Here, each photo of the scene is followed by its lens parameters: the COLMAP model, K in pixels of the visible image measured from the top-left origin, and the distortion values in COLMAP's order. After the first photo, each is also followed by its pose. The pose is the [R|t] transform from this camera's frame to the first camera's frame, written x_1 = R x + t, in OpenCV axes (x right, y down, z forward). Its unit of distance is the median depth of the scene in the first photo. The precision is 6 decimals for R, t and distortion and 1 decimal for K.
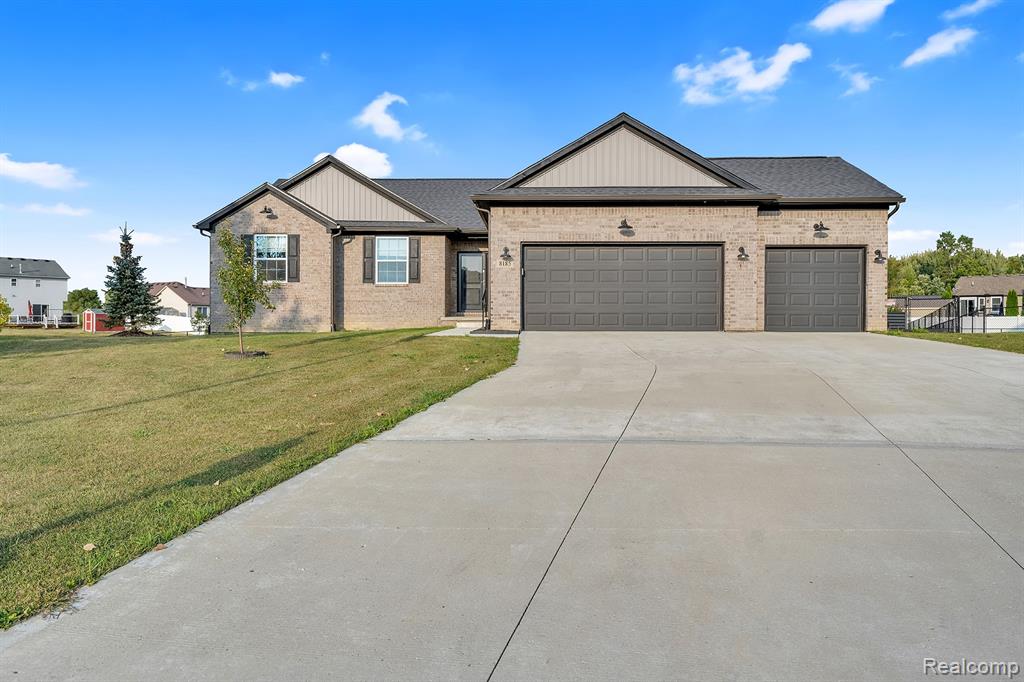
lens RADIAL K [[716.9, 0, 509.4], [0, 716.9, 342.5], [0, 0, 1]] dist [0.014665, -0.012372]
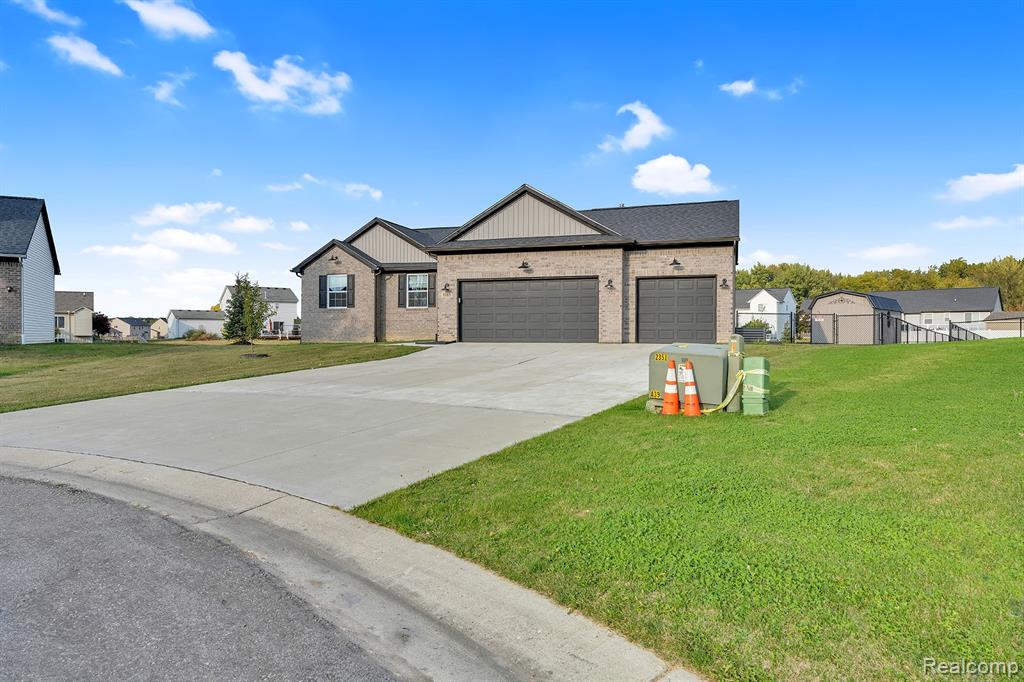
lens RADIAL K [[660.8, 0, 511.0], [0, 660.8, 359.0], [0, 0, 1]] dist [0.002019, 0.001727]
pose [[0.958284, 0.009693, -0.285654, 0.383176], [-0.007079, 0.999923, 0.010185, 0.002343], [0.285731, -0.007738, 0.958279, -0.172868]]
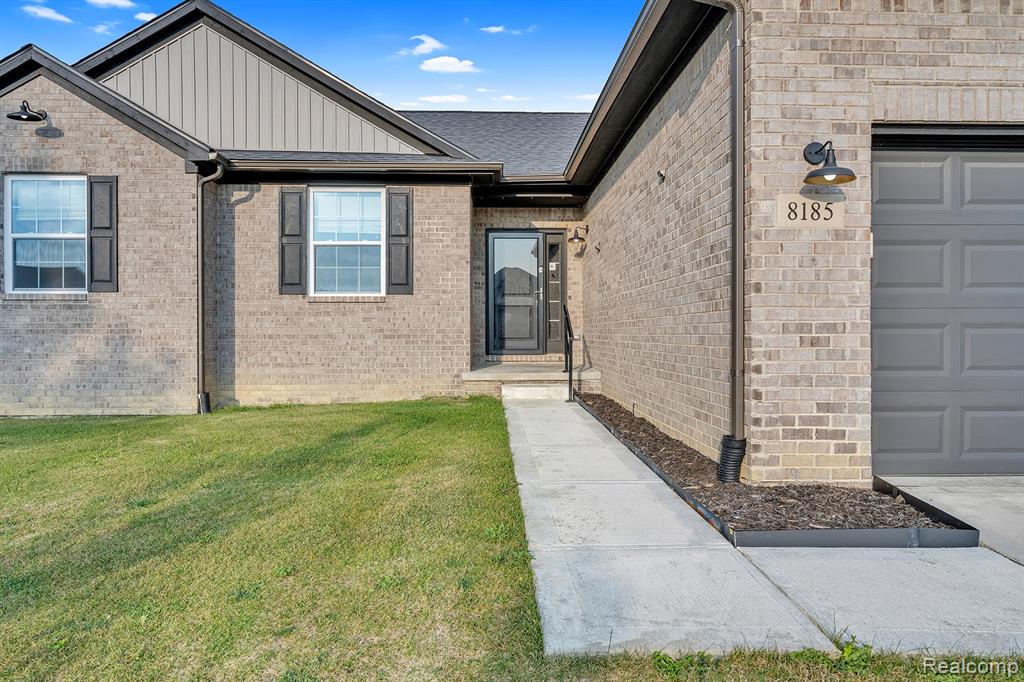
lens RADIAL K [[660.8, 0, 504.8], [0, 660.8, 346.8], [0, 0, 1]] dist [0.002019, 0.001727]
pose [[0.997851, -0.006138, 0.065237, -0.097141], [0.006486, 0.999966, -0.005133, -0.049429], [-0.065203, 0.005545, 0.997857, 0.609185]]
